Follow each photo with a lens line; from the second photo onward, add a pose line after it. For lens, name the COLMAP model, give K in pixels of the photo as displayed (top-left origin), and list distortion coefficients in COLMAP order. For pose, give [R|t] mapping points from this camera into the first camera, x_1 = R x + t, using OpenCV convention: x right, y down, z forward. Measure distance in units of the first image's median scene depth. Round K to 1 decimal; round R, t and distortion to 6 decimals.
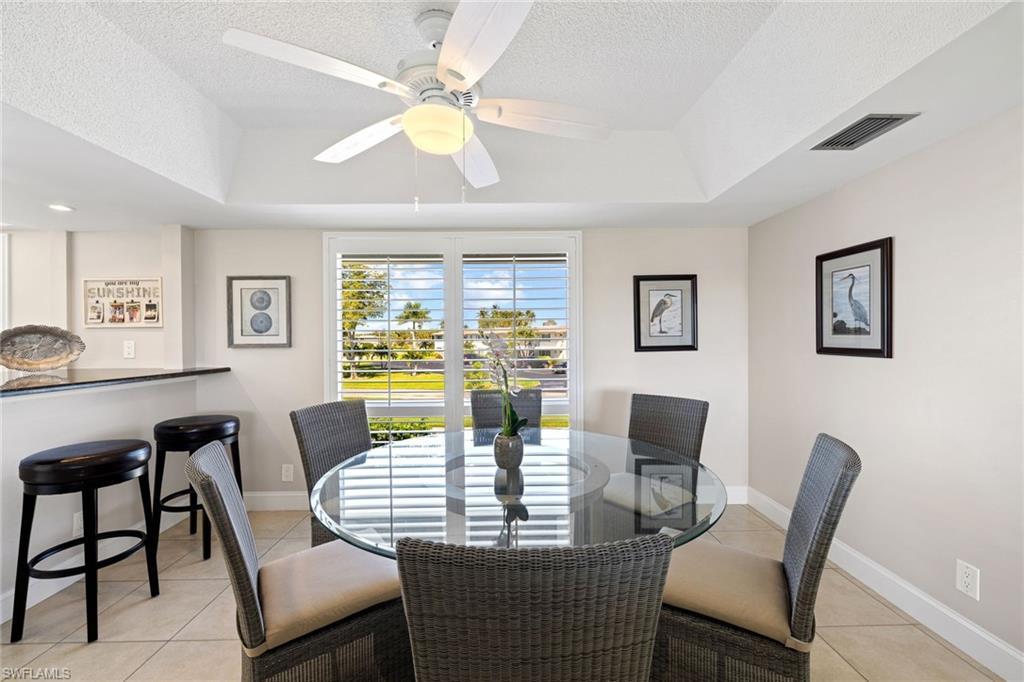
lens RADIAL K [[431.1, 0, 512.5], [0, 431.1, 338.4], [0, 0, 1]] dist [-0.002026, 0.001301]
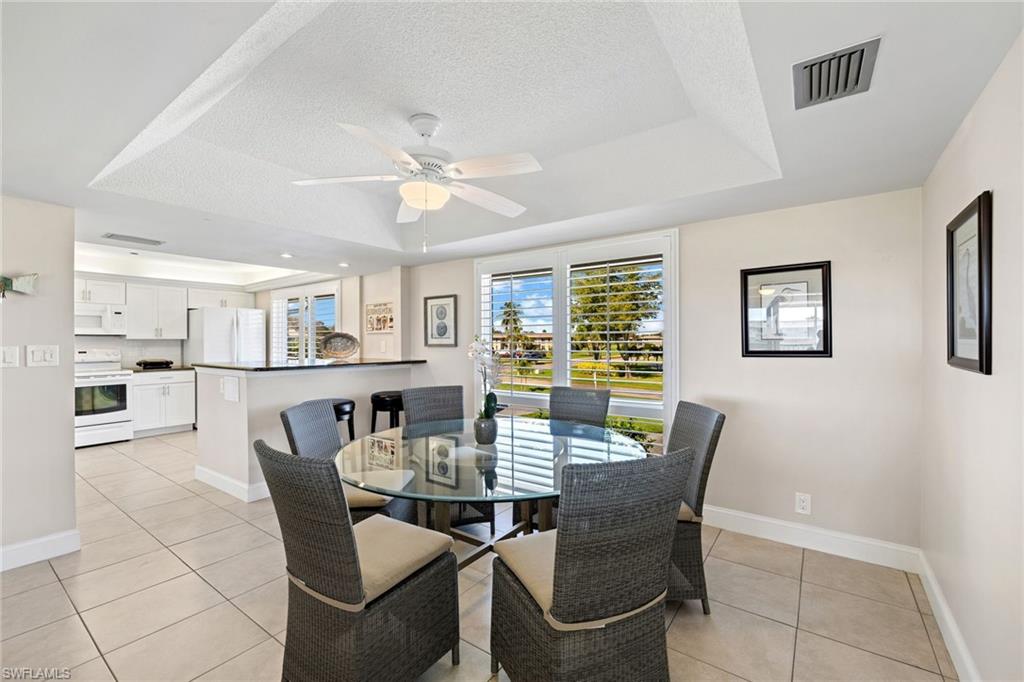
lens RADIAL K [[431.1, 0, 505.5], [0, 431.1, 342.8], [0, 0, 1]] dist [-0.002026, 0.001301]
pose [[0.790701, 0.007111, -0.612161, 0.442493], [-0.002133, 0.999958, 0.008859, -0.004406], [0.612198, -0.005699, 0.790684, 0.017624]]
